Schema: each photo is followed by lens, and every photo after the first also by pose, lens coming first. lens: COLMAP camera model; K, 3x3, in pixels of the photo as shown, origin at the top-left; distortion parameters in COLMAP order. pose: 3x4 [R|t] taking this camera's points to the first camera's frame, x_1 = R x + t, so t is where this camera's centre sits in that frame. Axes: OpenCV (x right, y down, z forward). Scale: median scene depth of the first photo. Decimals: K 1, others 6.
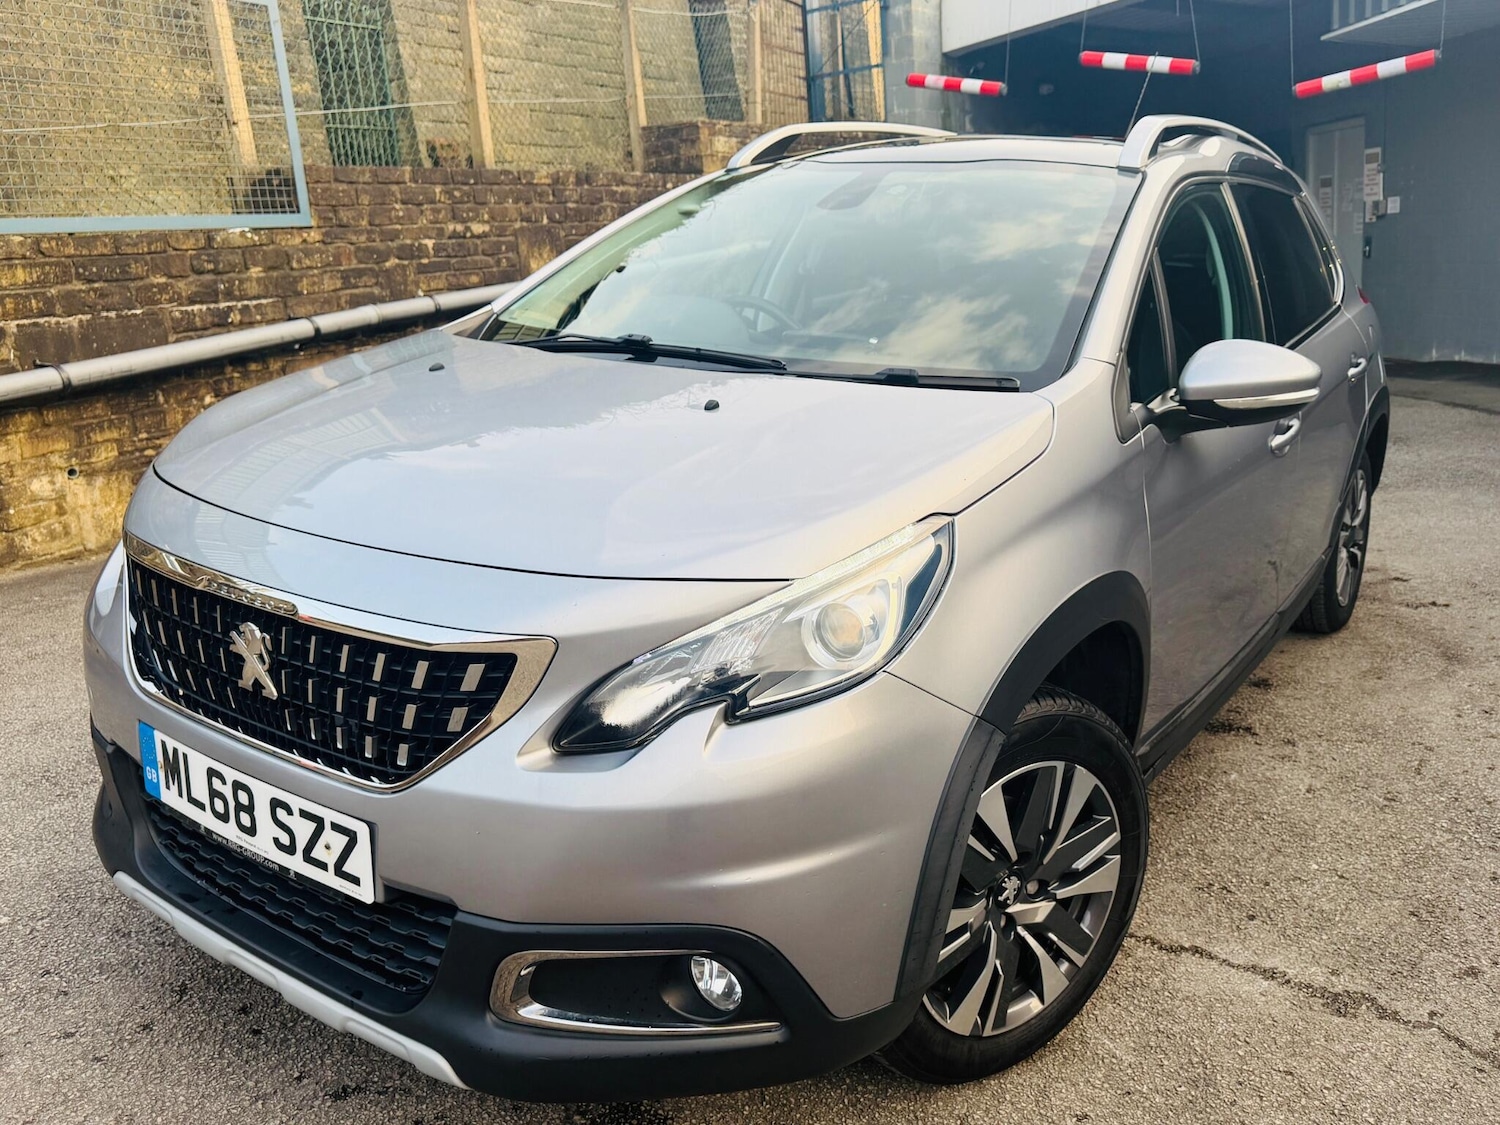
lens RADIAL K [[1222.7, 0, 752.8], [0, 1222.7, 525.0], [0, 0, 1]] dist [0.009734, -0.016277]
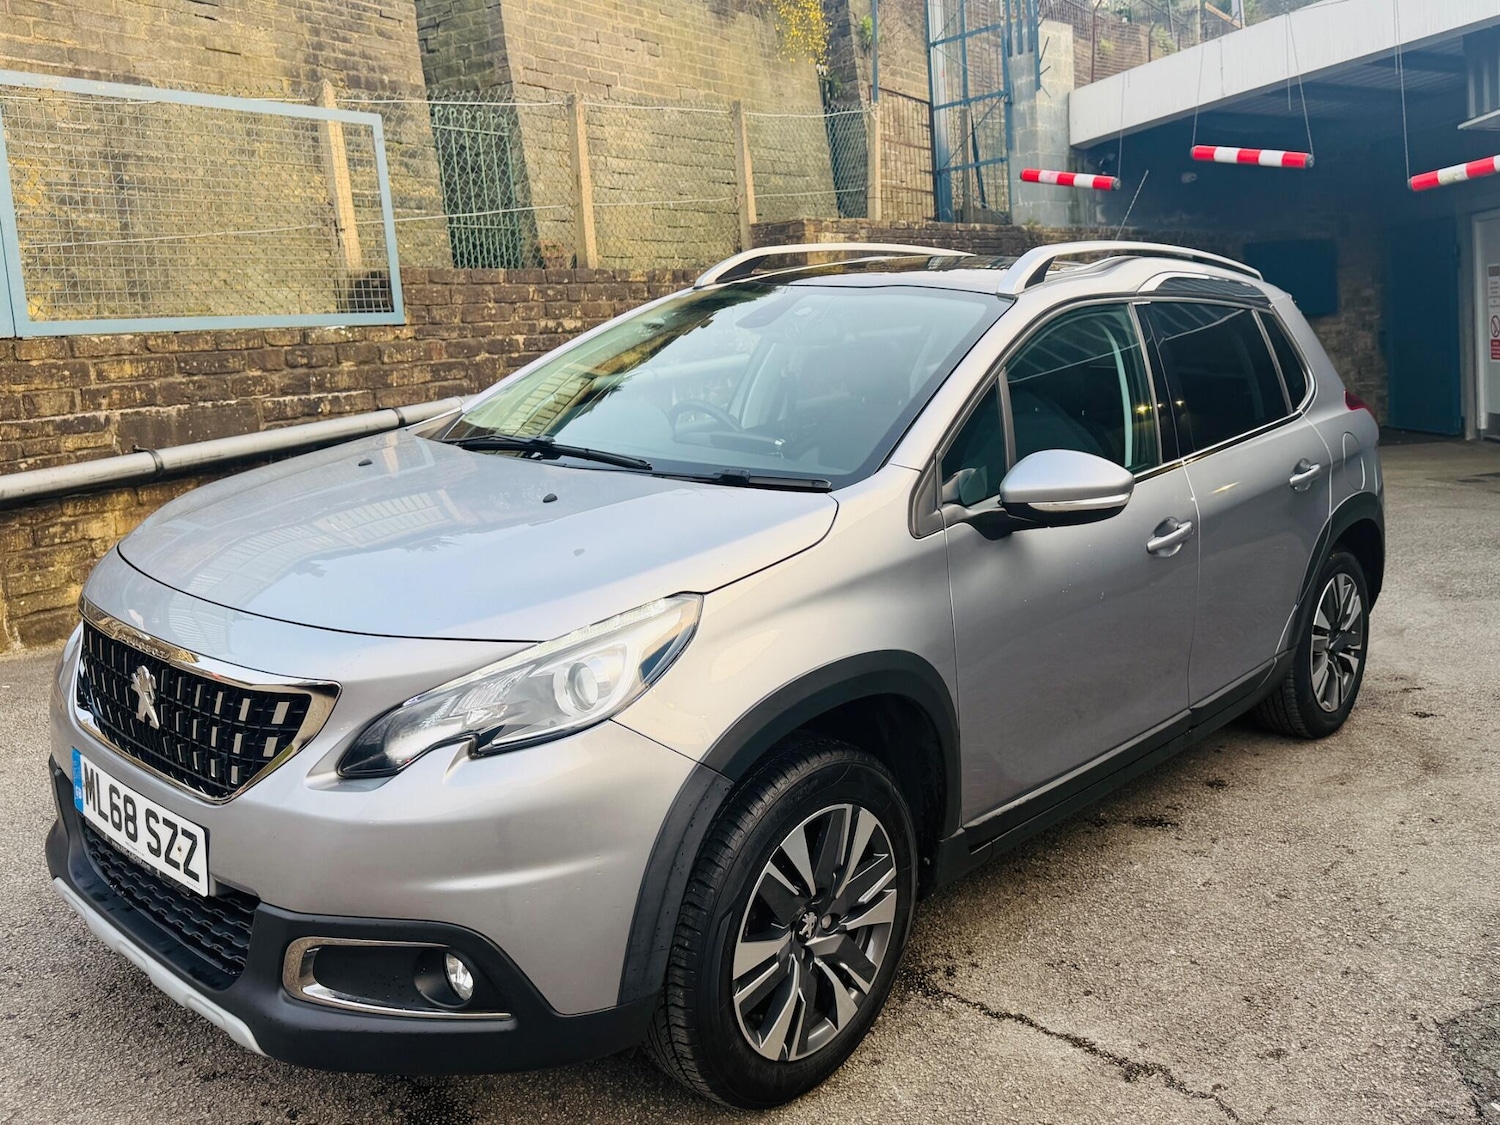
lens RADIAL K [[1293.4, 0, 790.3], [0, 1293.4, 483.4], [0, 0, 1]] dist [0.095025, -0.172647]
pose [[0.993162, 0.016785, -0.115528, 0.246200], [-0.028856, 0.994199, -0.103614, 0.007875], [0.113119, 0.106240, 0.987885, -0.168151]]
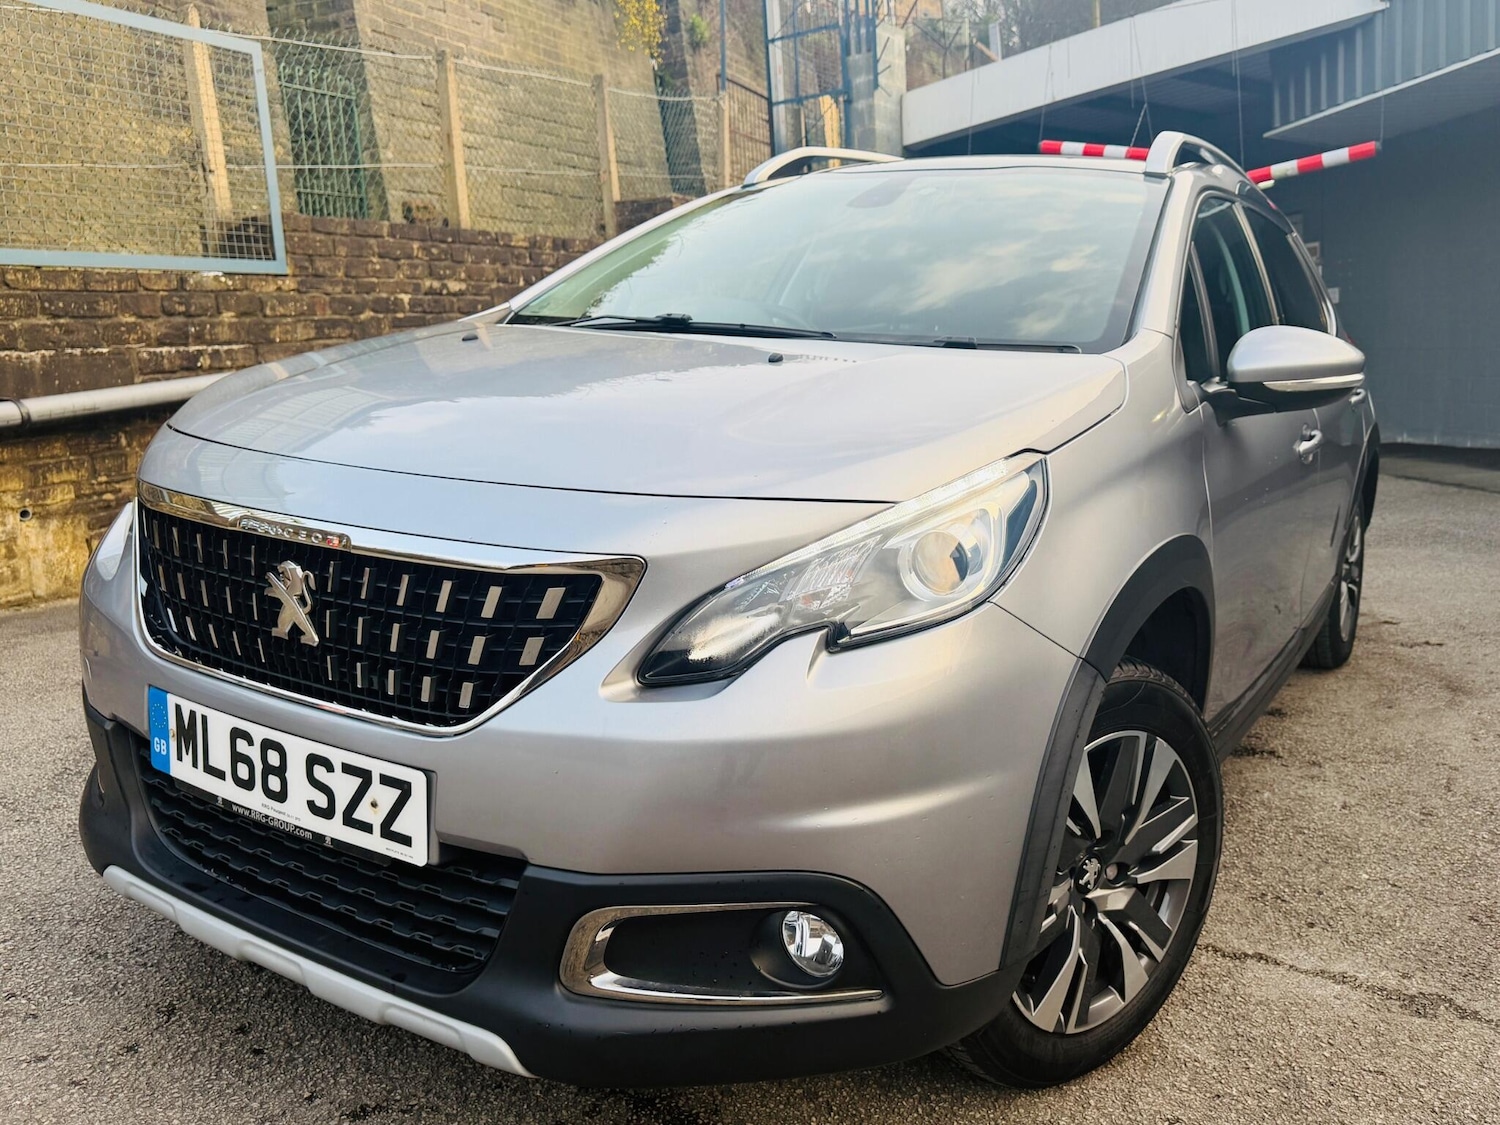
lens RADIAL K [[1222.2, 0, 778.0], [0, 1222.2, 509.8], [0, 0, 1]] dist [0.005160, -0.009759]
pose [[0.997927, 0.007345, 0.063935, -0.065057], [-0.001397, 0.995705, -0.092572, 0.076791], [-0.064340, 0.092291, 0.993651, 0.040324]]
